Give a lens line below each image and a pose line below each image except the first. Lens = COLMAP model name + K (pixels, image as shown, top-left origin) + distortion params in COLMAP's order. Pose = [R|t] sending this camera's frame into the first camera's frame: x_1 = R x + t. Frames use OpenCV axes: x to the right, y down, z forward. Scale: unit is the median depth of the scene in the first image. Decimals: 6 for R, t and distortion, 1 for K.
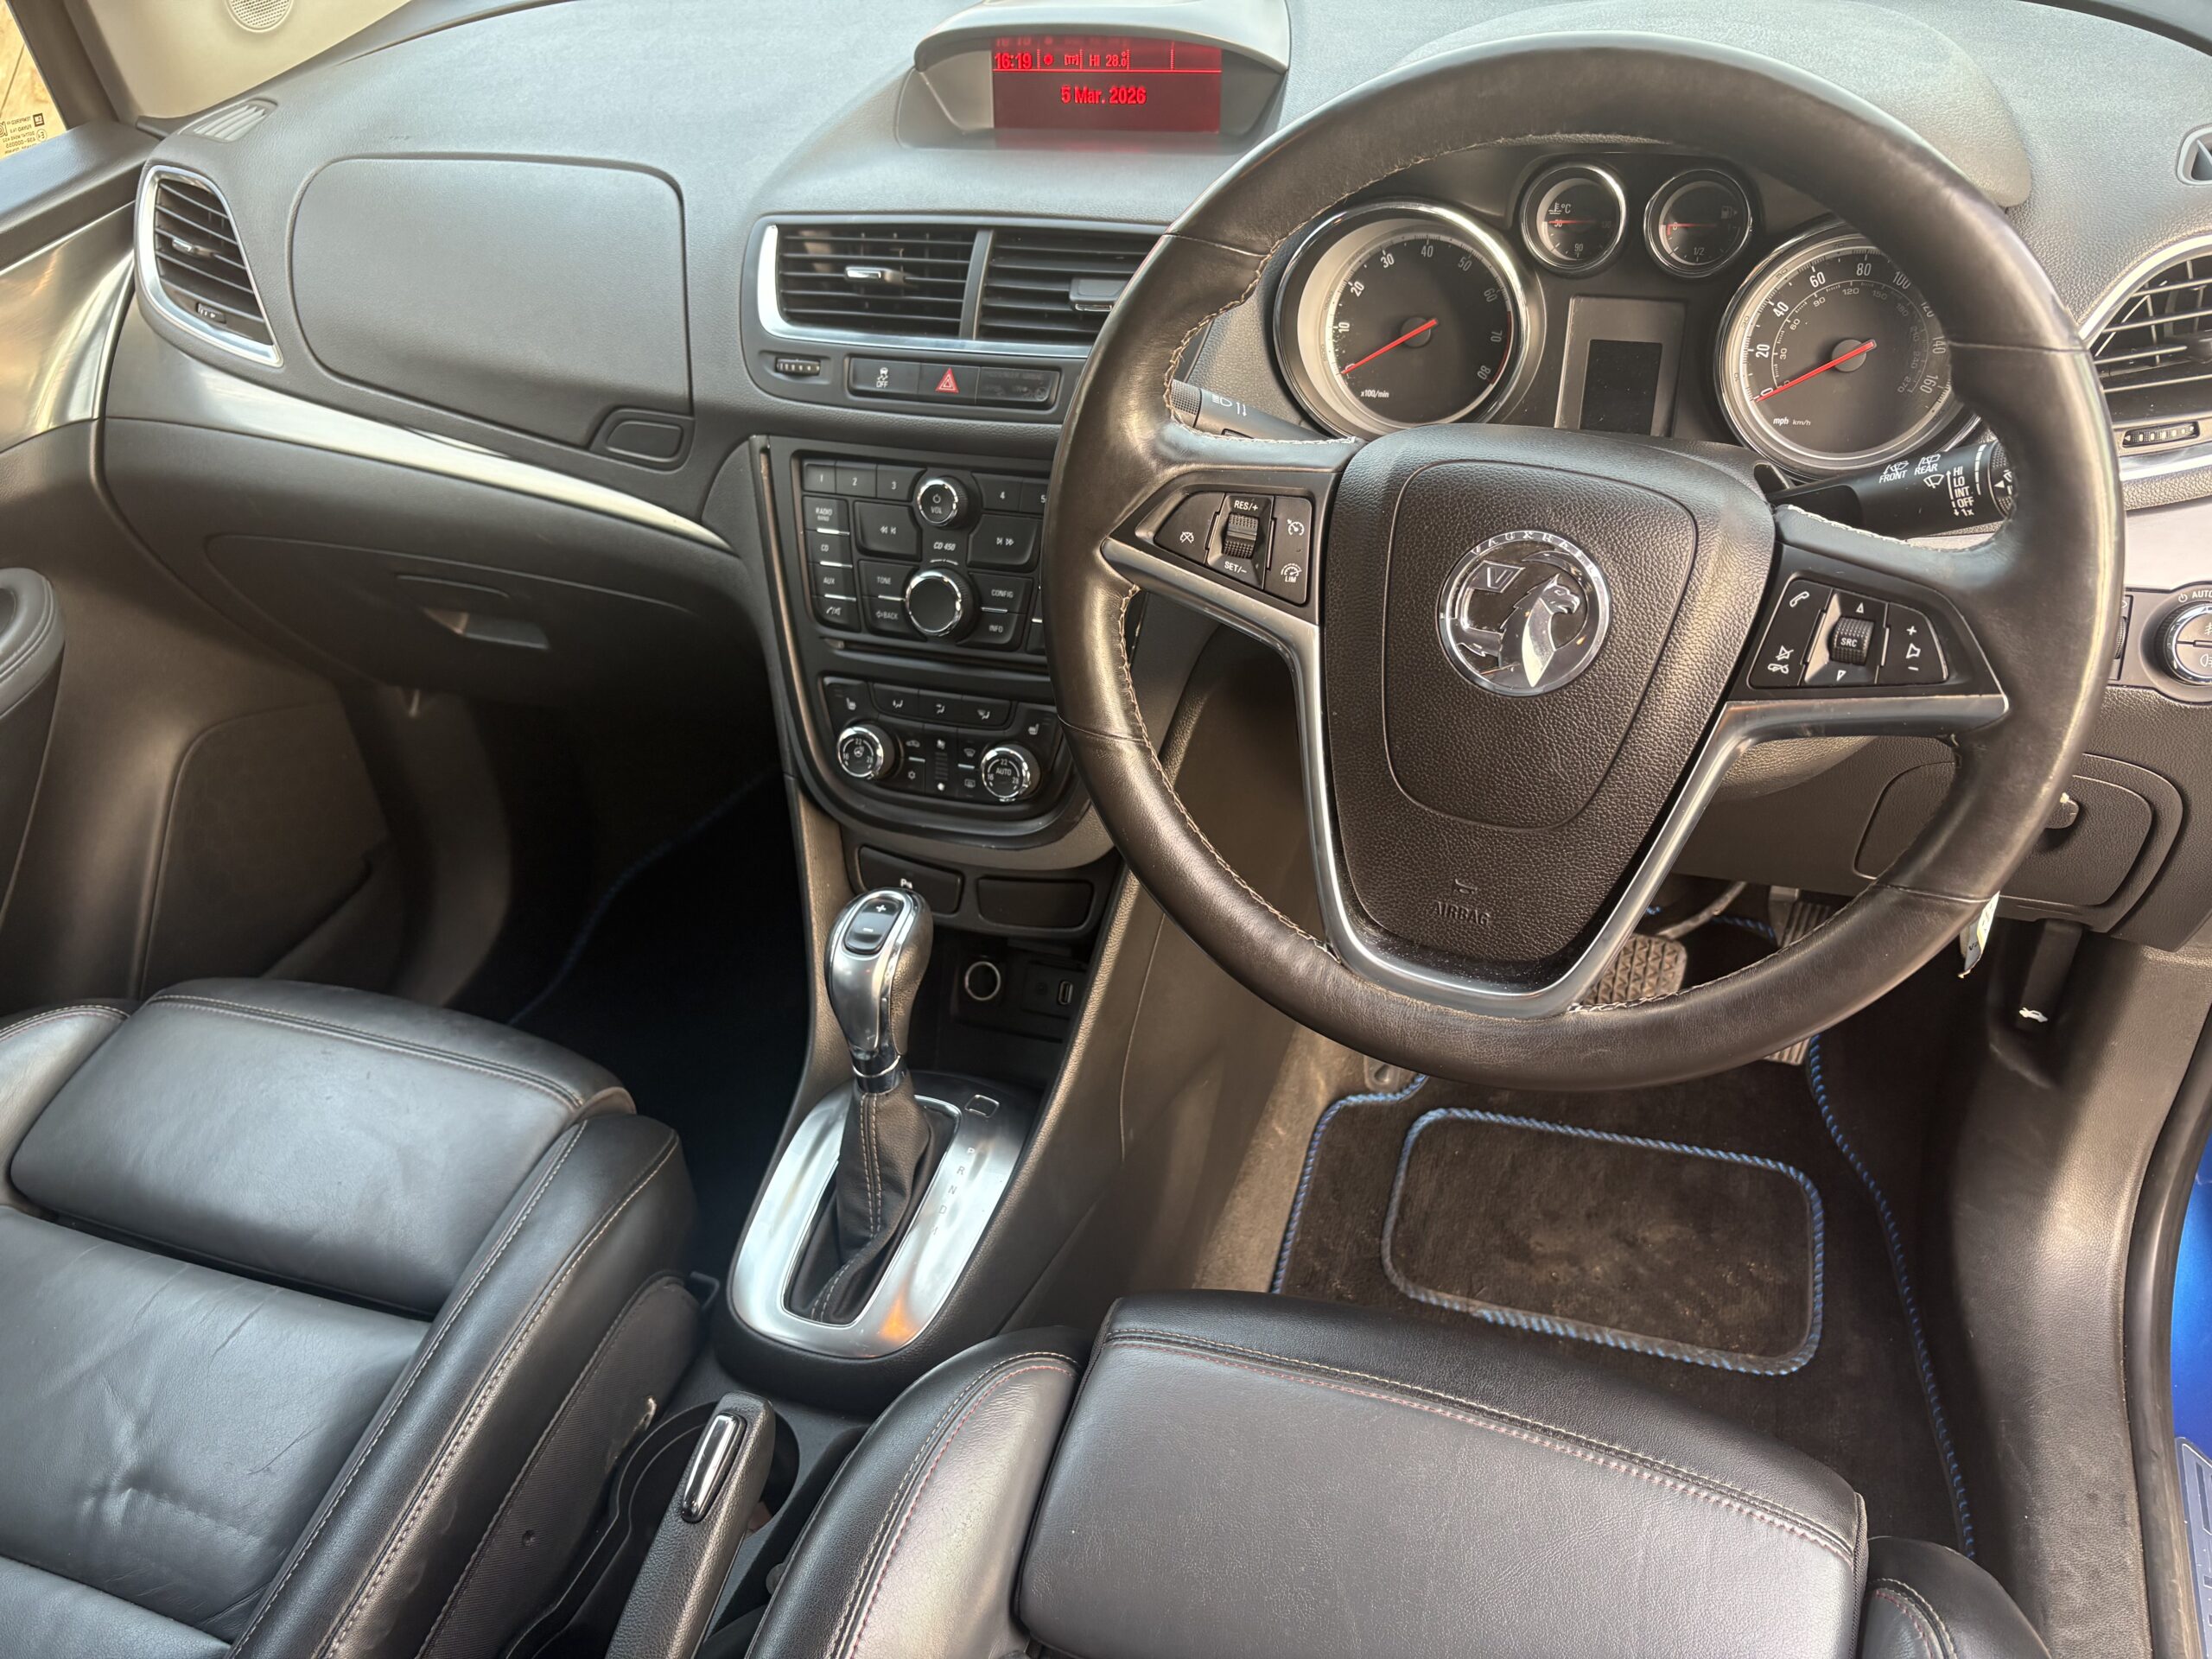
lens RADIAL K [[1700.8, 0, 1131.9], [0, 1700.8, 838.2], [0, 0, 1]] dist [0.028976, -0.037150]
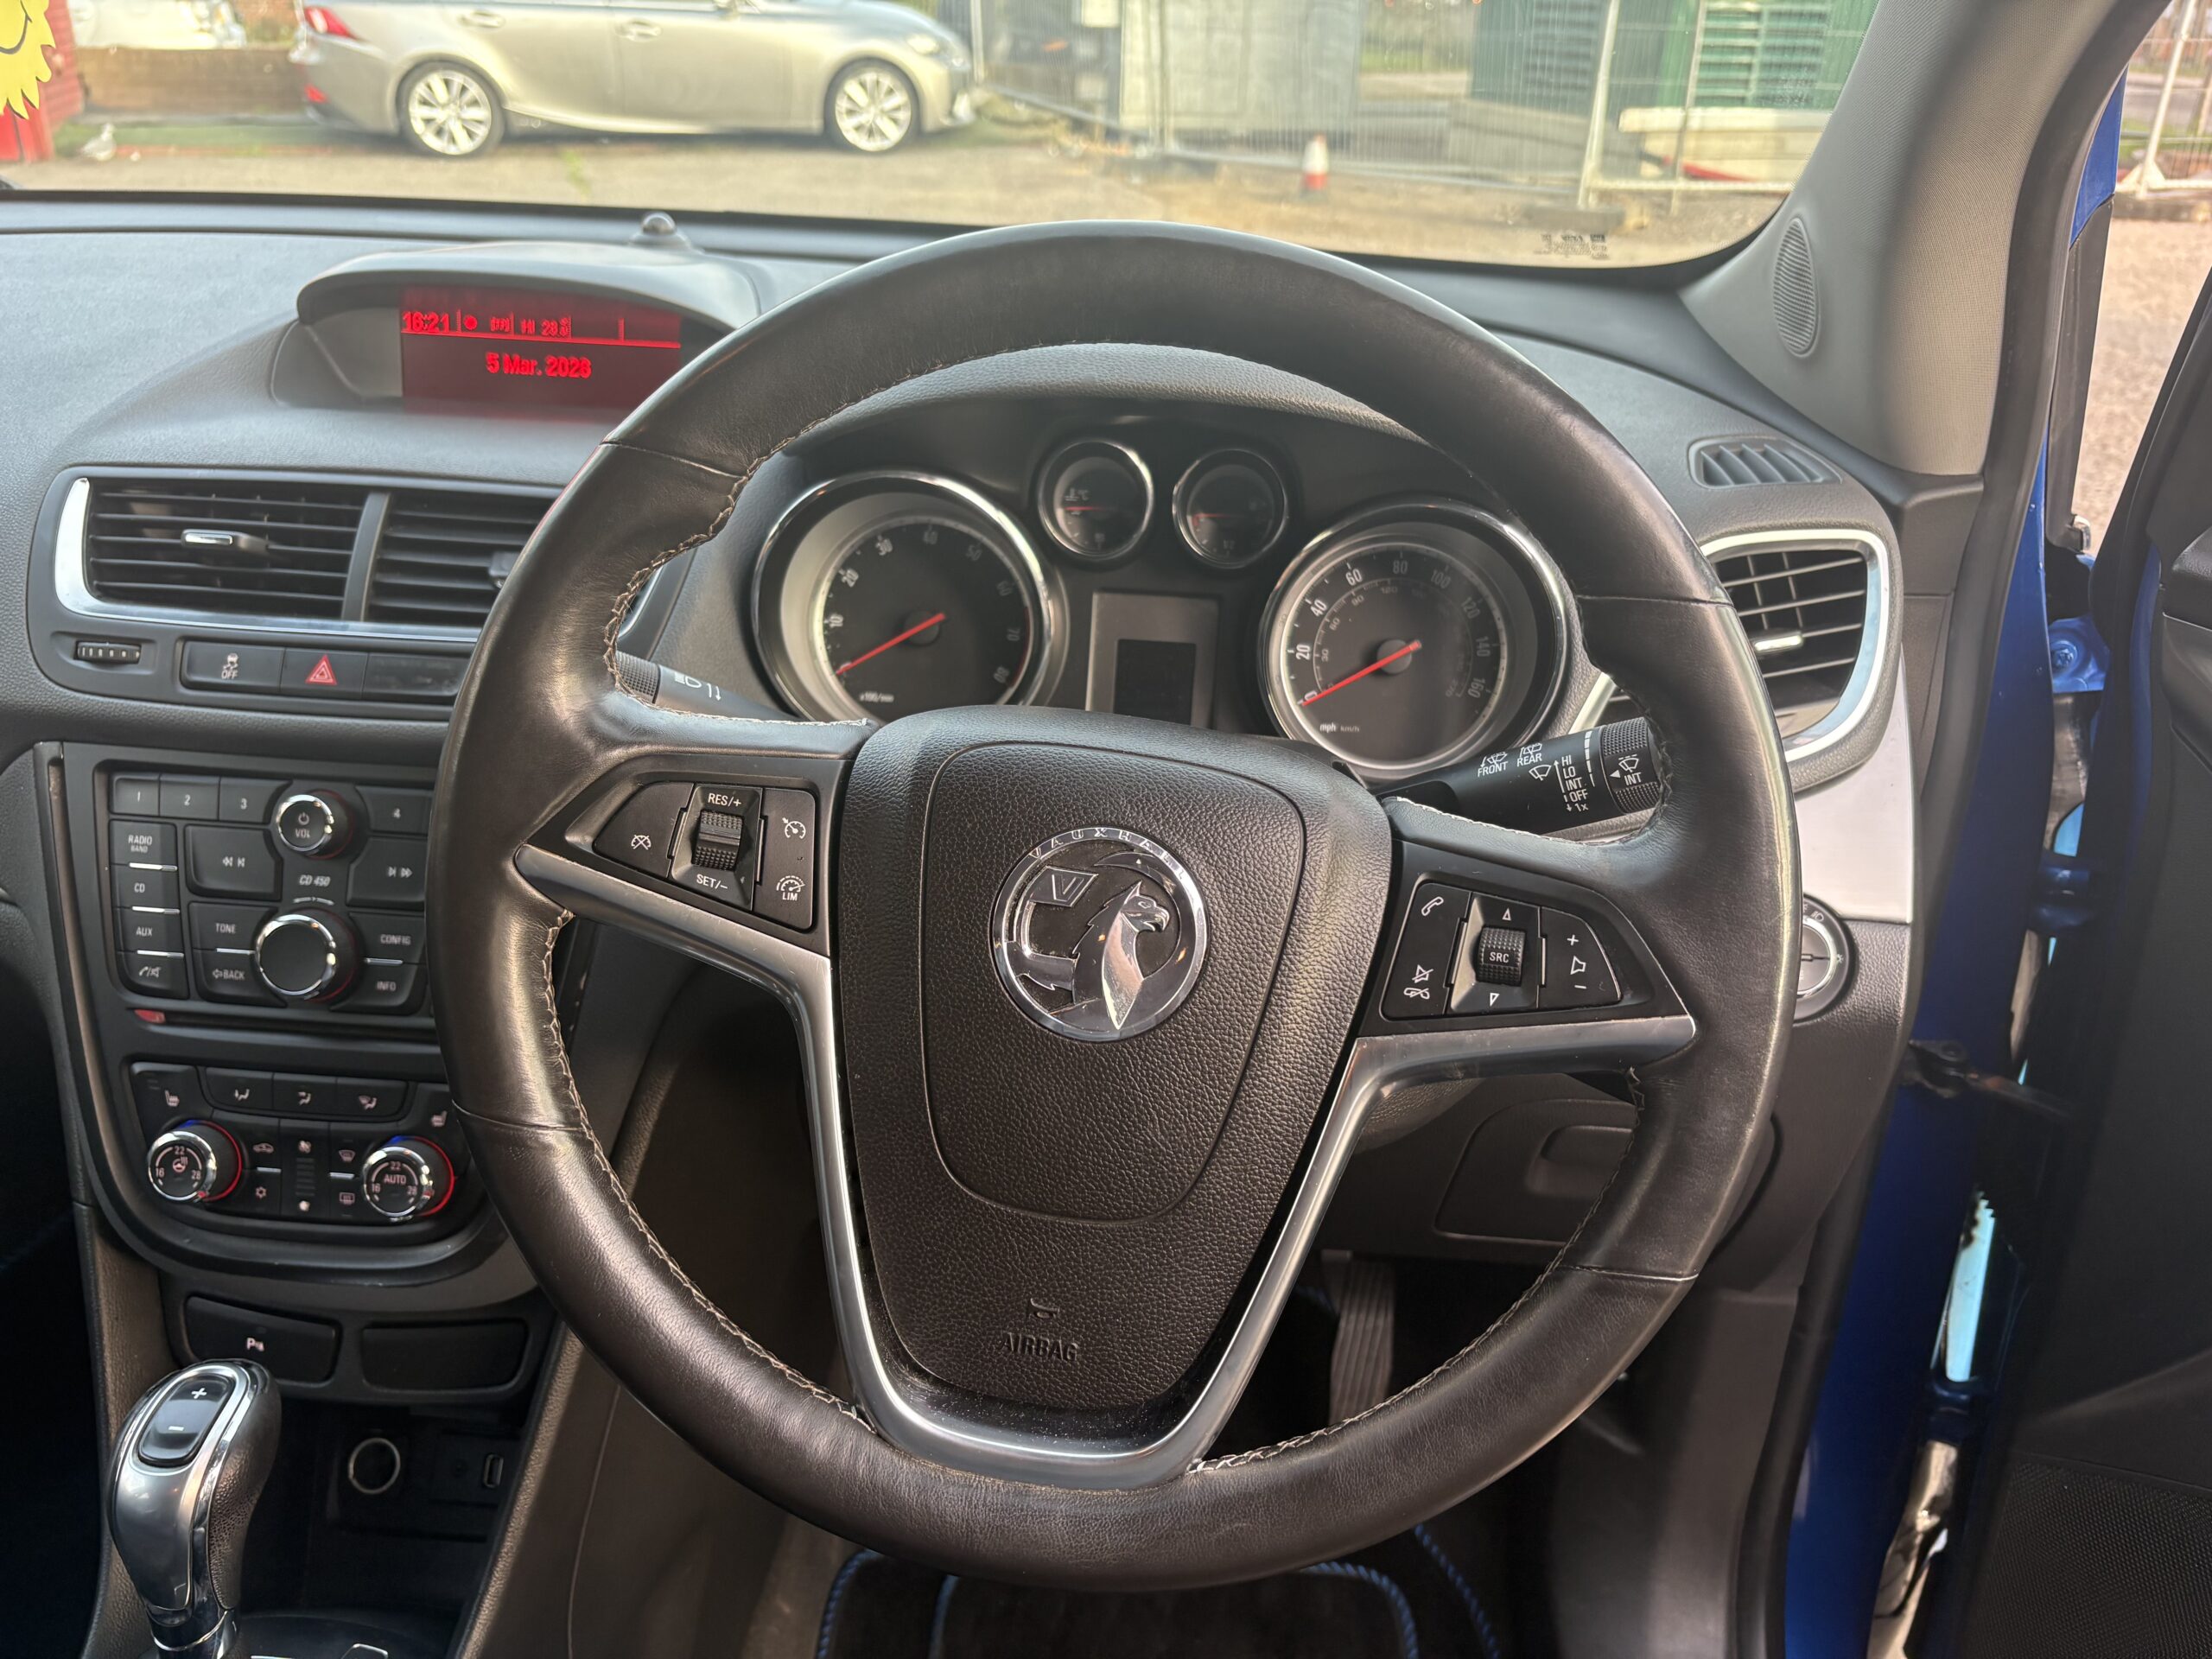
lens RADIAL K [[1700.8, 0, 1109.1], [0, 1700.8, 843.9], [0, 0, 1]] dist [0.028976, -0.037150]
pose [[0.958370, -0.010342, 0.285341, 0.011606], [0.069103, 0.978036, -0.196648, -0.014464], [-0.277040, 0.208180, 0.938035, 0.187195]]
